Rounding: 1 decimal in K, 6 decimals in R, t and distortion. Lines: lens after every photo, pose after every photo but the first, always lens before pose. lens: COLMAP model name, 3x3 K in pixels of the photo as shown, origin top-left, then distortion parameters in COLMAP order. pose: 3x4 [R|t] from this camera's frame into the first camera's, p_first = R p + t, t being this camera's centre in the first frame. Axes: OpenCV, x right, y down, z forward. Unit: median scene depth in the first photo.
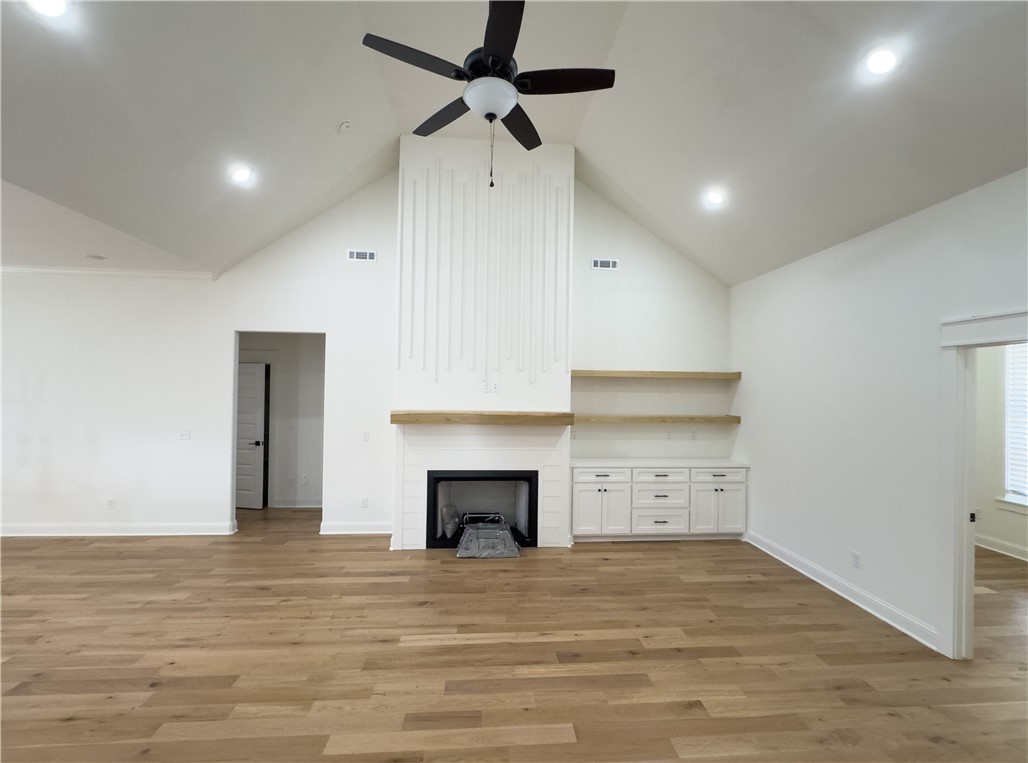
lens RADIAL K [[452.1, 0, 514.0], [0, 452.1, 381.5], [0, 0, 1]] dist [0.001499, 0.000349]
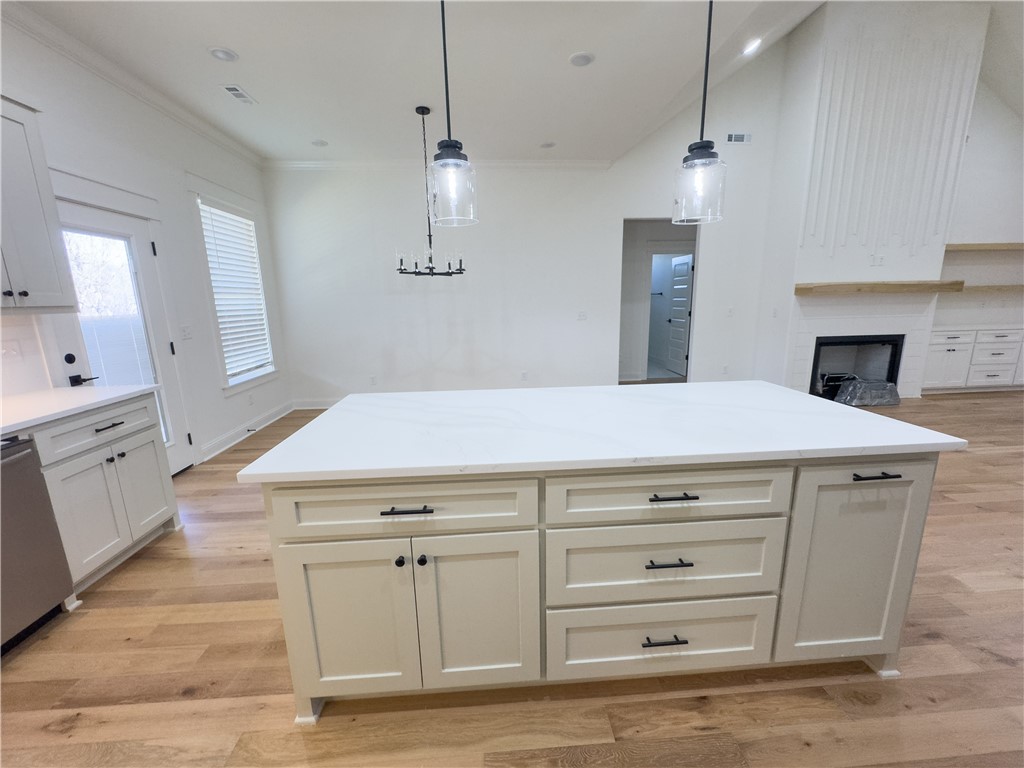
lens RADIAL K [[409.5, 0, 512.0], [0, 409.5, 384.0], [0, 0, 1]] dist [-0.000505, -0.000087]
pose [[0.999389, -0.032197, -0.013602, -0.937496], [0.034393, 0.975238, 0.218469, 0.056128], [0.006231, -0.218804, 0.975749, -0.058326]]
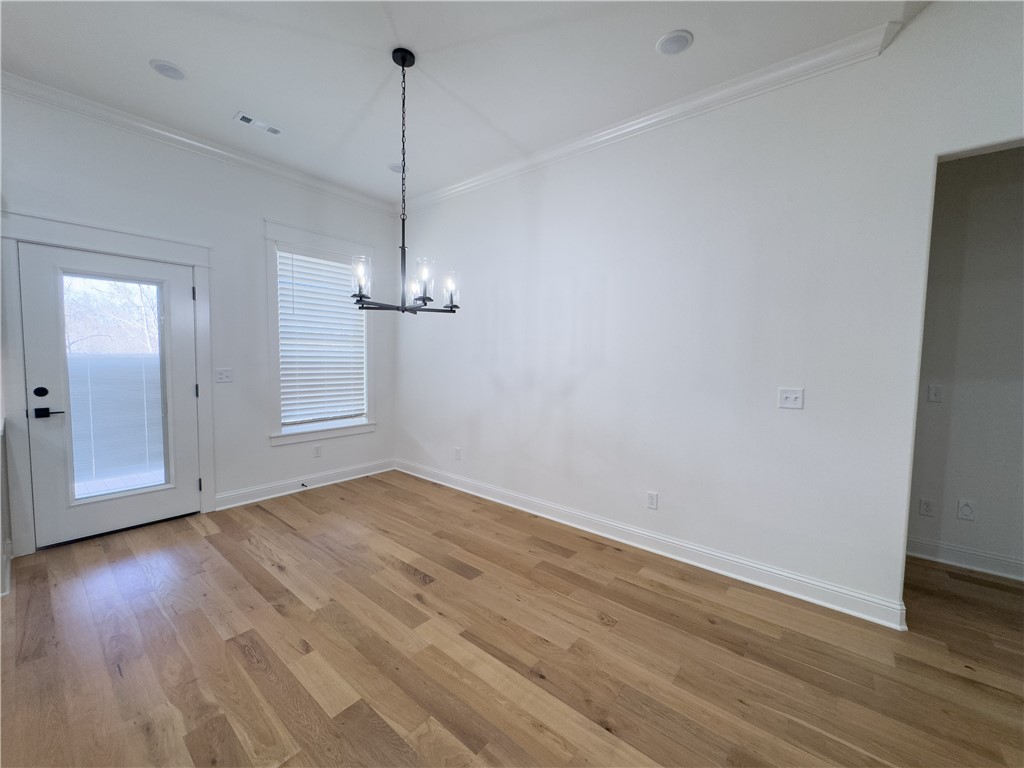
lens RADIAL K [[409.5, 0, 512.0], [0, 409.5, 384.0], [0, 0, 1]] dist [-0.000505, -0.000087]
pose [[0.727222, 0.045012, -0.684925, -0.670101], [0.002476, 0.997669, 0.068194, 0.072140], [0.686398, -0.051288, 0.725416, 0.480390]]
